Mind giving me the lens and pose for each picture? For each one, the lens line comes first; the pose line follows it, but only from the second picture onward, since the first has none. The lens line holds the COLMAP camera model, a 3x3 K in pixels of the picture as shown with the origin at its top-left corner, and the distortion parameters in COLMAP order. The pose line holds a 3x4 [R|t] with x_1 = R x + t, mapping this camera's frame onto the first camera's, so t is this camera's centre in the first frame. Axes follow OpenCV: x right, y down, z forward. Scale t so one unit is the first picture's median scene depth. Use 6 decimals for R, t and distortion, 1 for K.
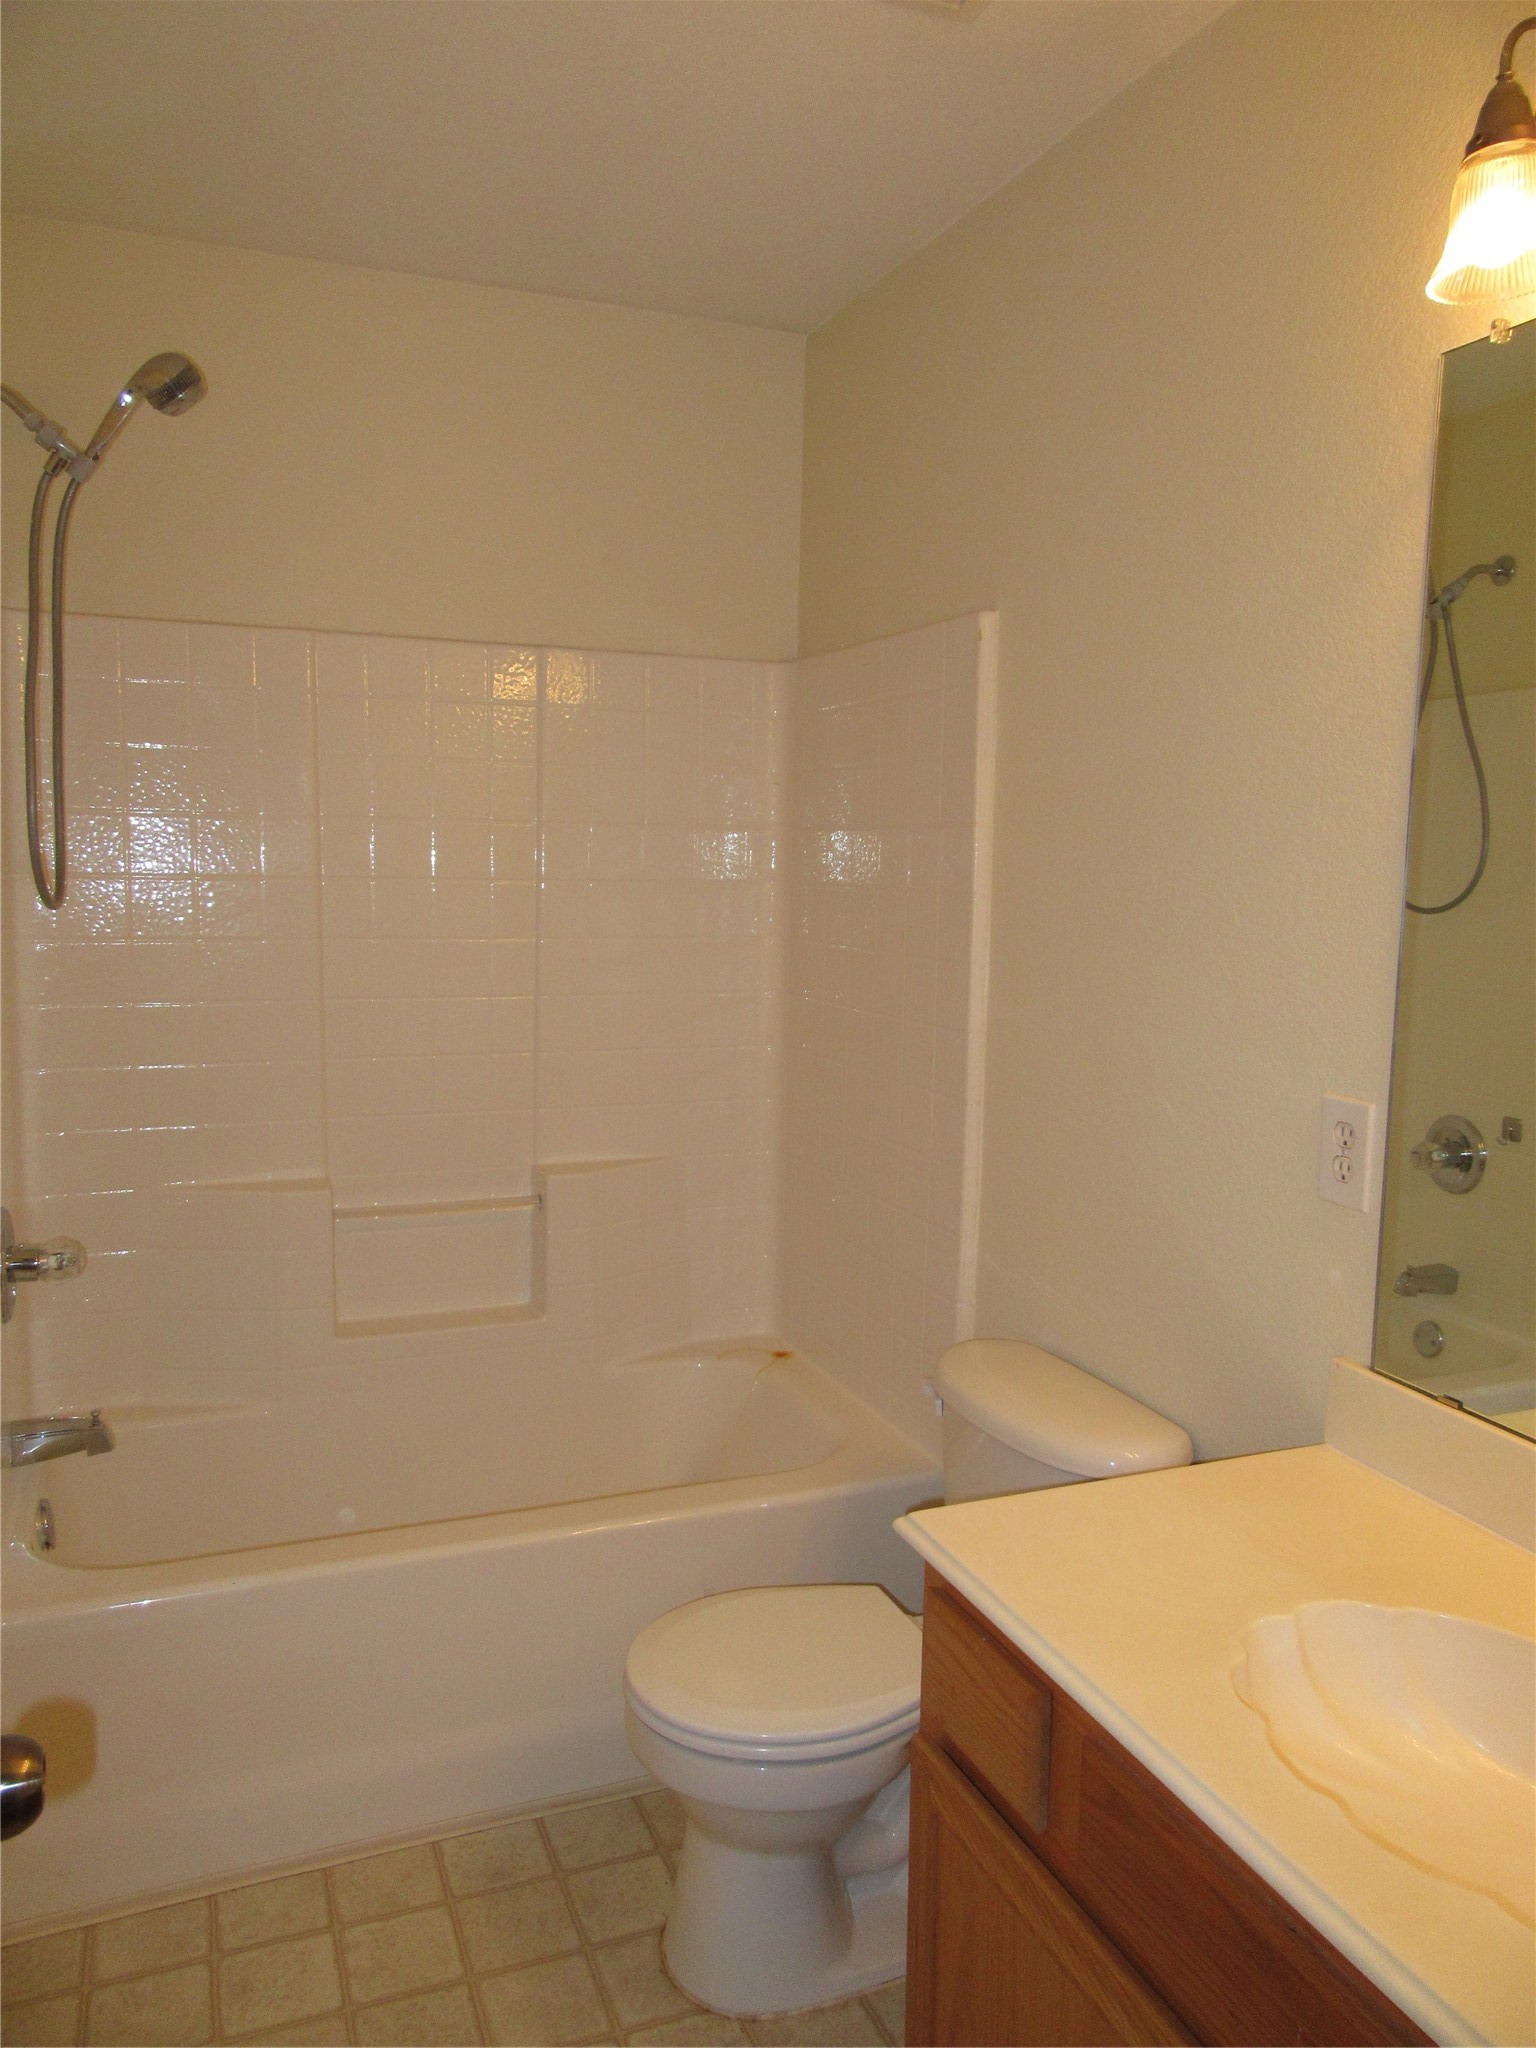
lens RADIAL K [[1506.6, 0, 768.0], [0, 1506.6, 1024.0], [0, 0, 1]] dist [-0.032893, 0.004913]
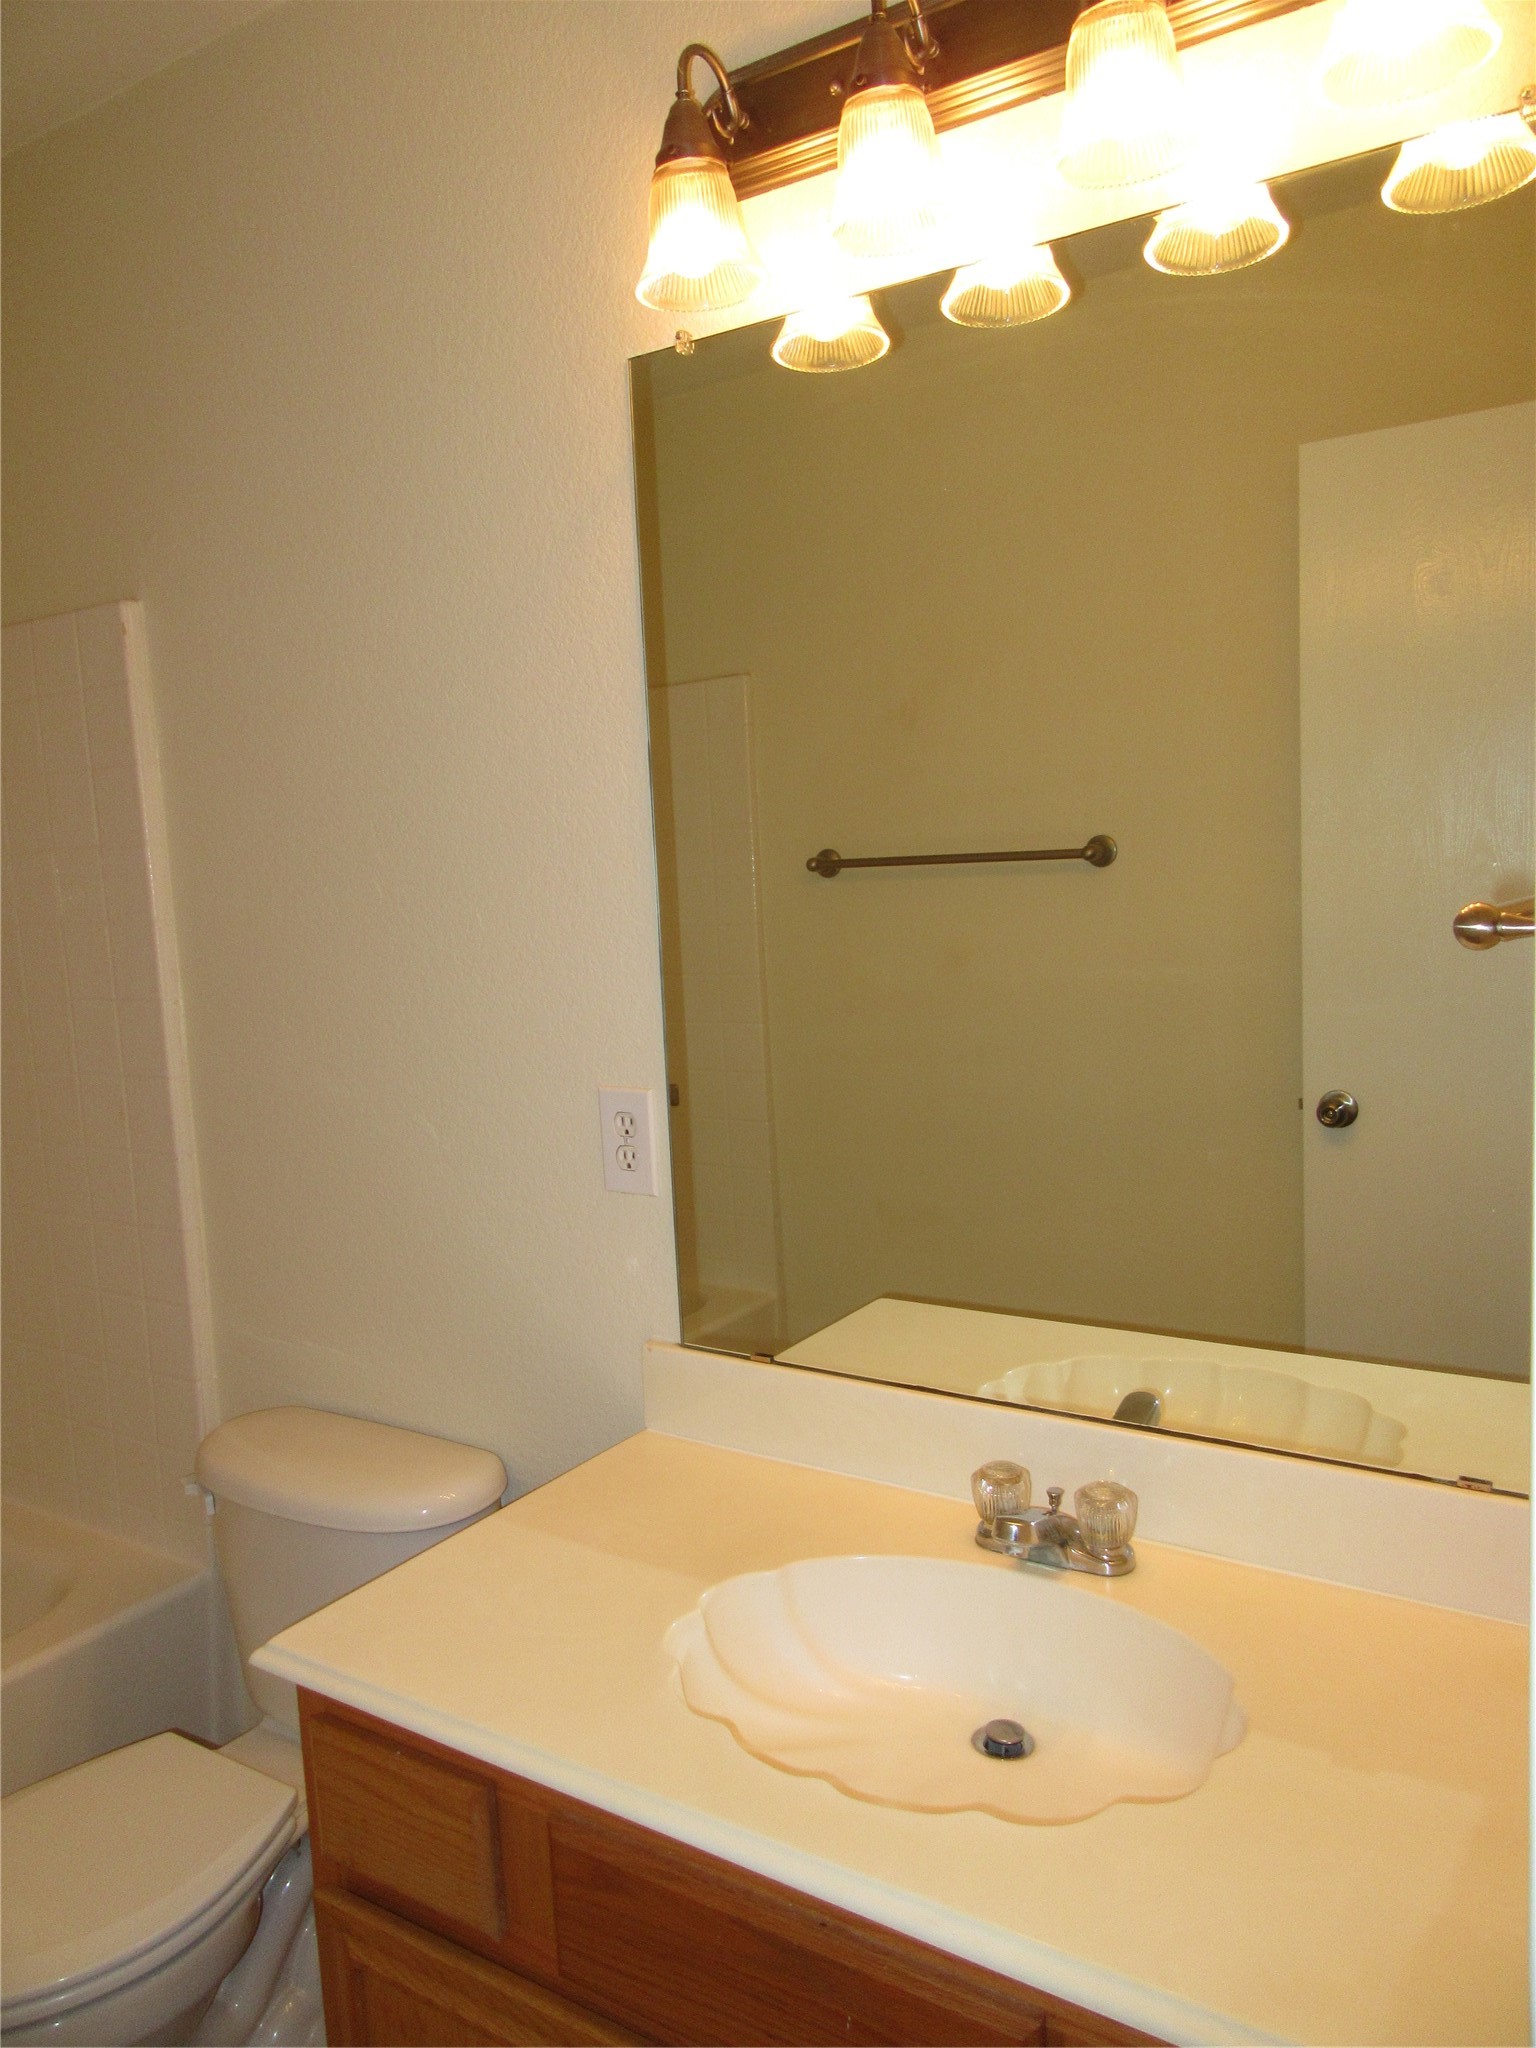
lens RADIAL K [[1500.2, 0, 770.1], [0, 1500.2, 1018.9], [0, 0, 1]] dist [-0.018094, 0.001238]
pose [[0.815701, -0.116892, 0.566540, -0.112161], [0.123851, 0.991951, 0.026345, -0.012275], [-0.565059, 0.048677, 0.823613, 0.118061]]
